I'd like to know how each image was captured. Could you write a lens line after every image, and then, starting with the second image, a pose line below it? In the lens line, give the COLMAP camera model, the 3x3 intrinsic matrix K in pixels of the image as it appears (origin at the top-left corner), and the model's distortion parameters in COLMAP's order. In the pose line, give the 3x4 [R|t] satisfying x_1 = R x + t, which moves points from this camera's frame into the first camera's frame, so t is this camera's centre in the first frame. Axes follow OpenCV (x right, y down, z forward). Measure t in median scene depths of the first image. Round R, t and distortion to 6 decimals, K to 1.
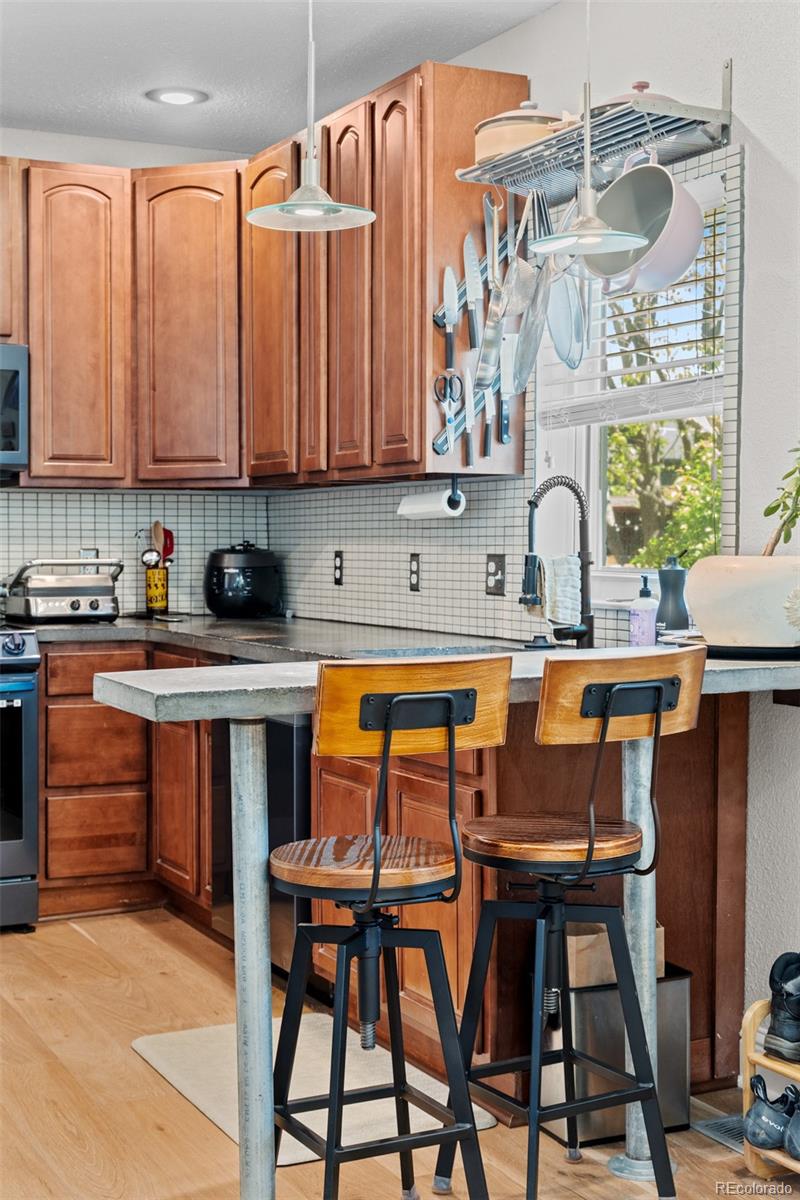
lens RADIAL K [[1732.0, 0, 385.6], [0, 1732.0, 568.8], [0, 0, 1]] dist [0.018447, 0.000000]
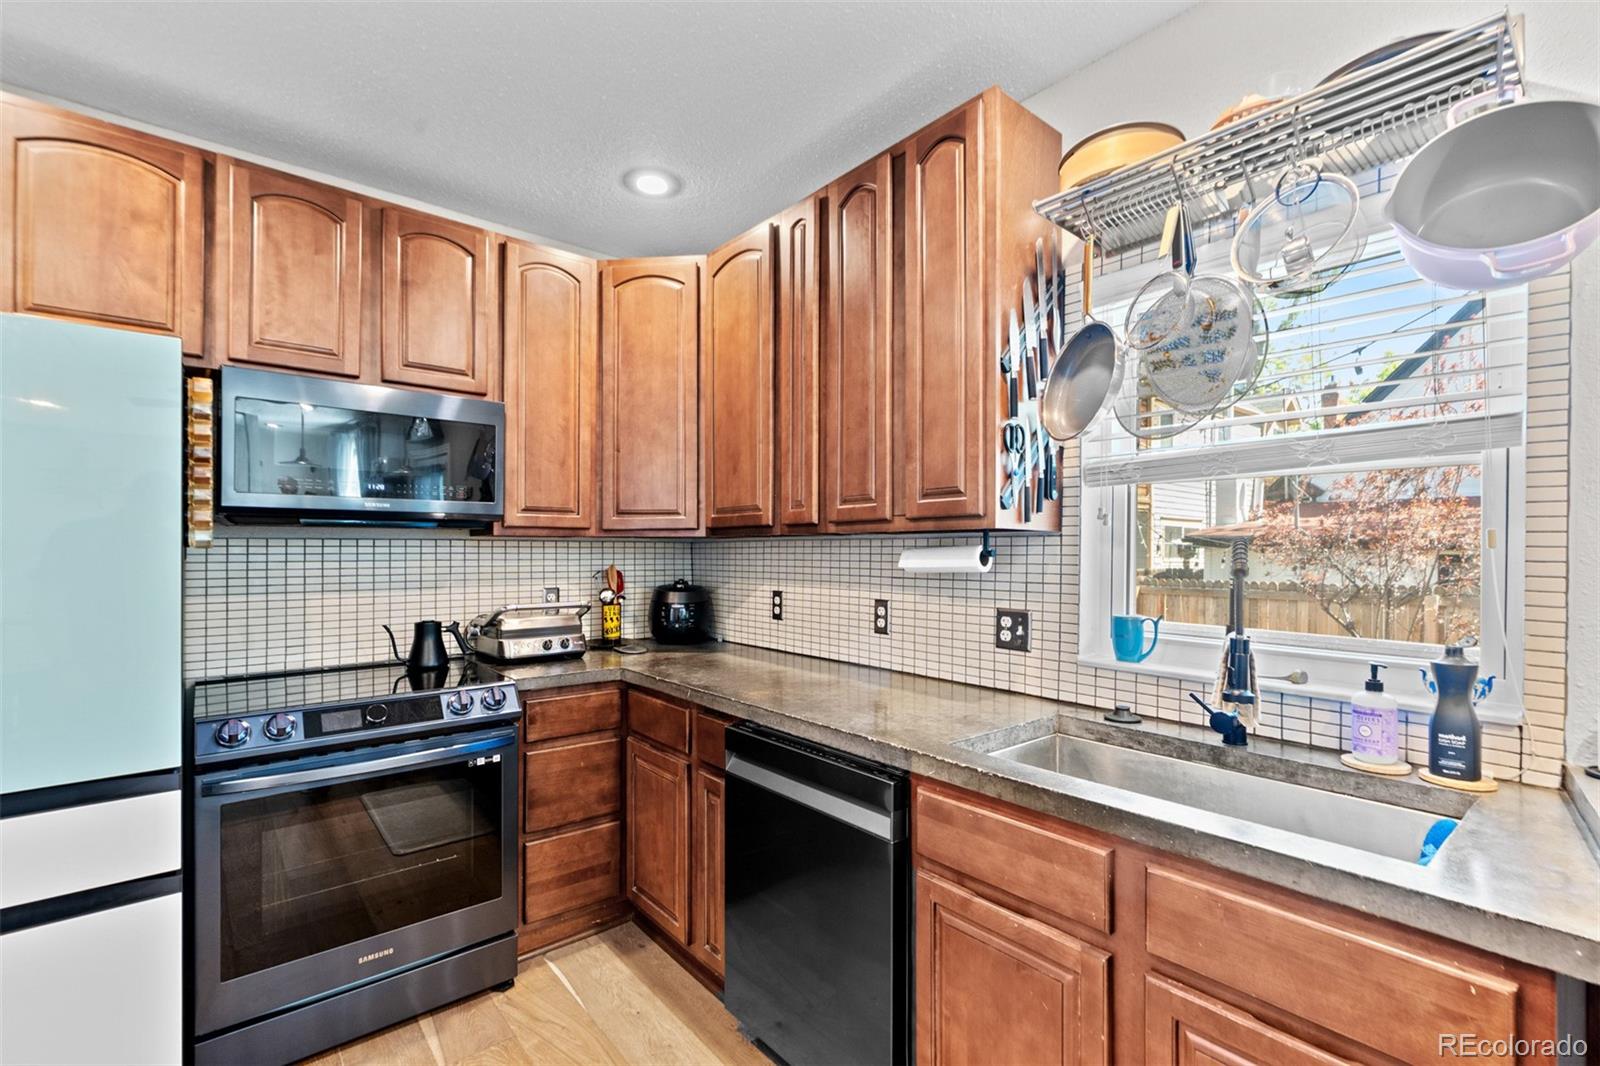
lens RADIAL K [[723.5, 0, 795.6], [0, 723.5, 545.2], [0, 0, 1]] dist [-0.006568, 0.003644]
pose [[0.971800, 0.003137, 0.235786, -0.140950], [0.002272, 0.999741, -0.022661, -0.032462], [-0.235795, 0.022558, 0.971541, 0.545300]]
